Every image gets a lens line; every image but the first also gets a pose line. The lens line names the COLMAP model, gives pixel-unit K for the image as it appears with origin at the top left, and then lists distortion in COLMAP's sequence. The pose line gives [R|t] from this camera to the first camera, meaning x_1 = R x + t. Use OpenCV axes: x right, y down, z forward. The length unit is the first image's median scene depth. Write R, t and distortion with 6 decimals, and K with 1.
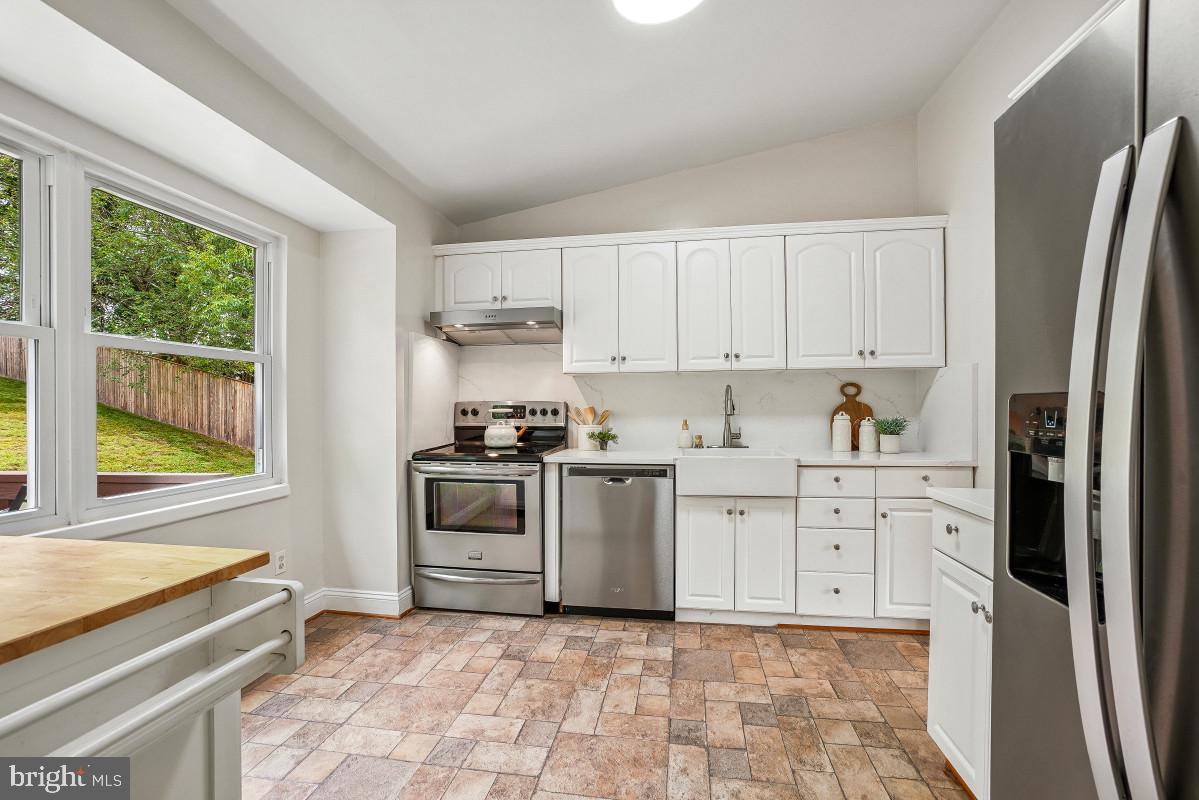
lens RADIAL K [[530.2, 0, 598.0], [0, 530.2, 406.5], [0, 0, 1]] dist [-0.043121, -0.000019]
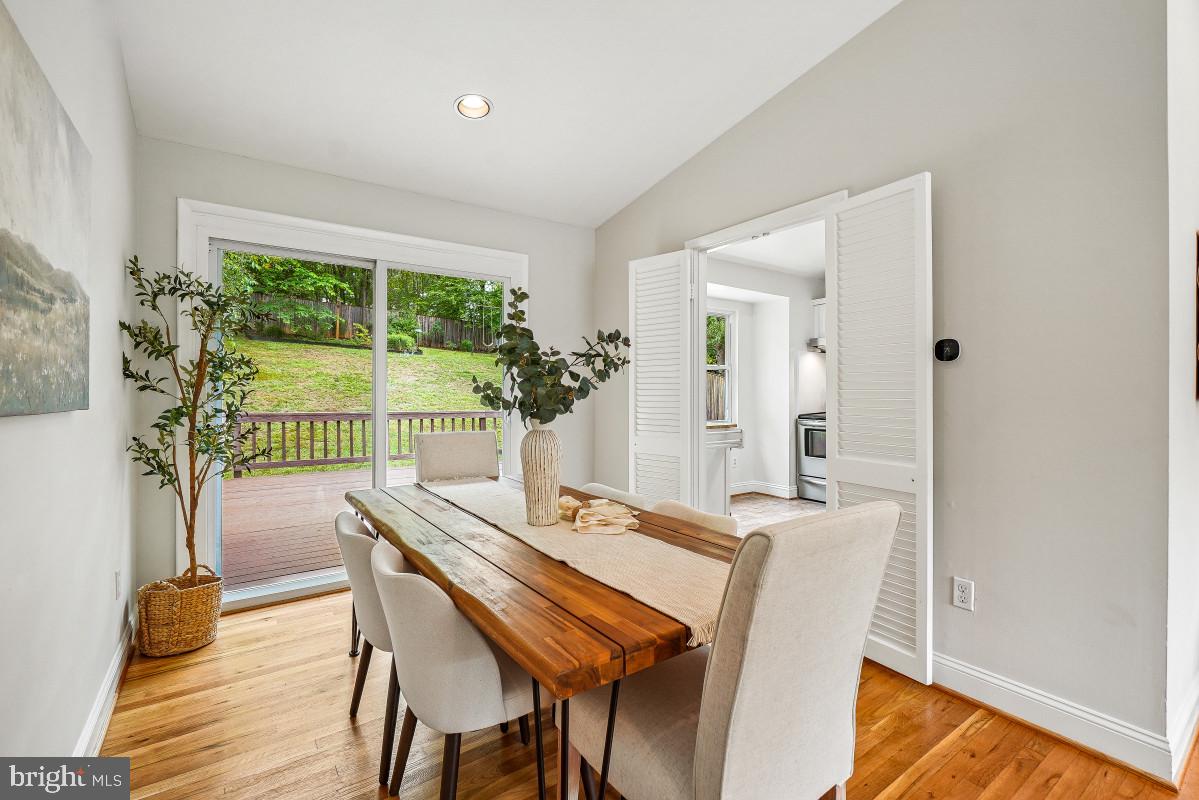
lens RADIAL K [[514.1, 0, 602.3], [0, 514.1, 391.5], [0, 0, 1]] dist [-0.001844, -0.000201]
pose [[0.697187, 0.006805, -0.716857, 0.480773], [-0.004810, 0.999977, 0.004815, -0.001152], [0.716873, 0.000091, 0.697203, -0.794009]]
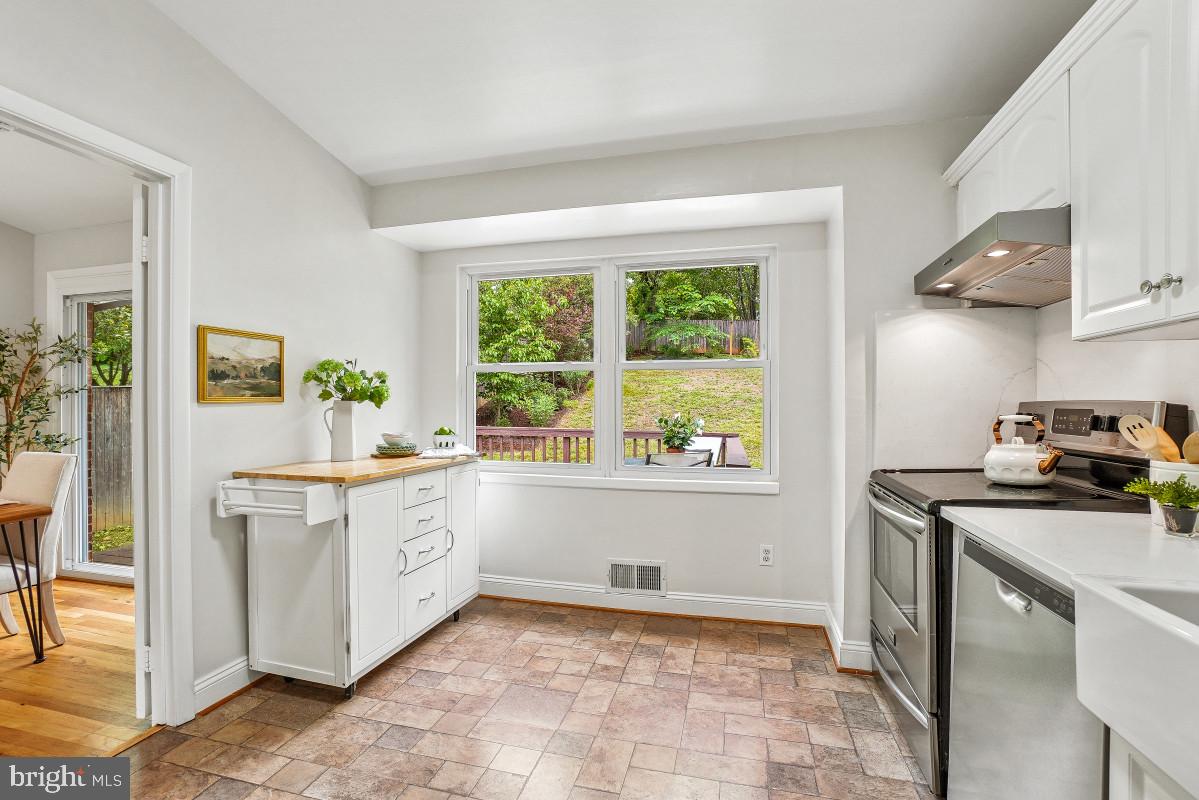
lens RADIAL K [[549.2, 0, 612.9], [0, 549.2, 401.2], [0, 0, 1]] dist [-0.026362, 0.000040]
pose [[-0.093931, -0.001482, -0.995578, 0.464611], [0.003397, 0.999993, -0.001809, -0.012118], [0.995573, -0.003552, -0.093926, 0.692098]]
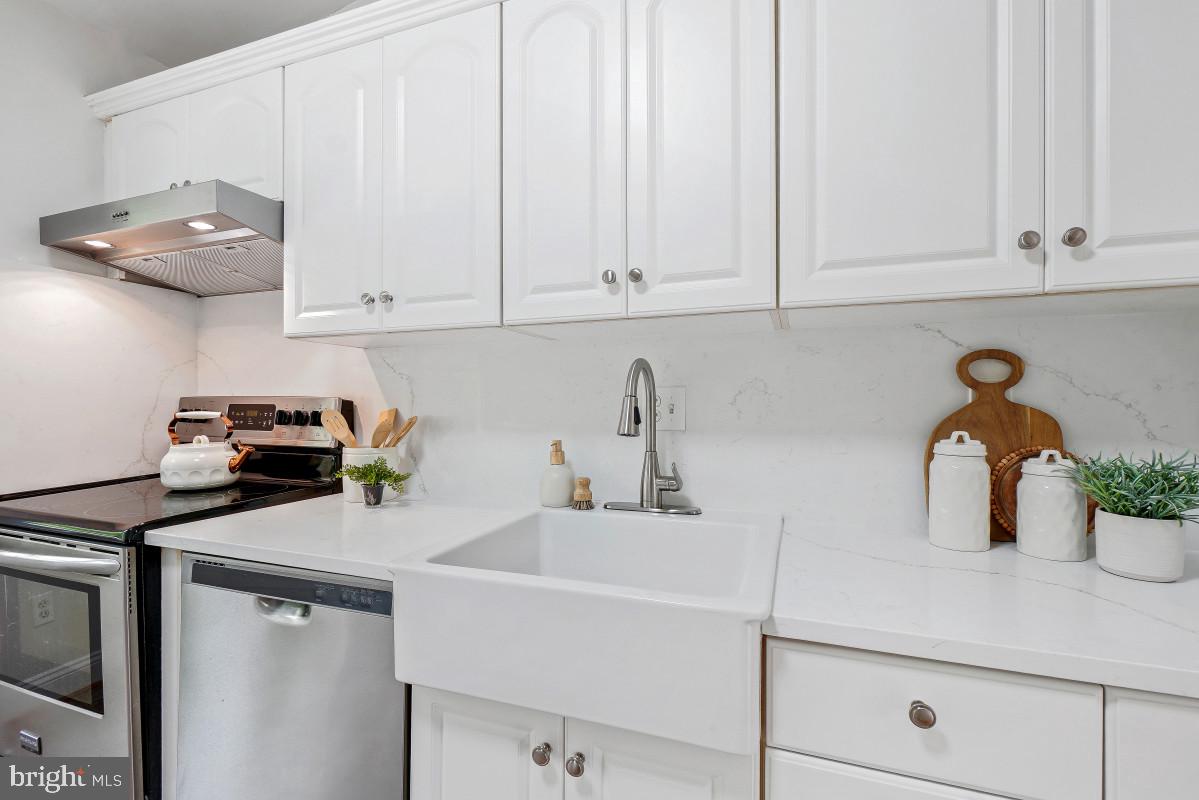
lens RADIAL K [[528.4, 0, 599.5], [0, 528.4, 404.0], [0, 0, 1]] dist [-0.002677, -0.000336]
pose [[0.980791, 0.007737, -0.194908, 0.312039], [-0.006858, 0.999963, 0.005185, -0.008998], [0.194941, -0.003749, 0.980808, 0.639399]]
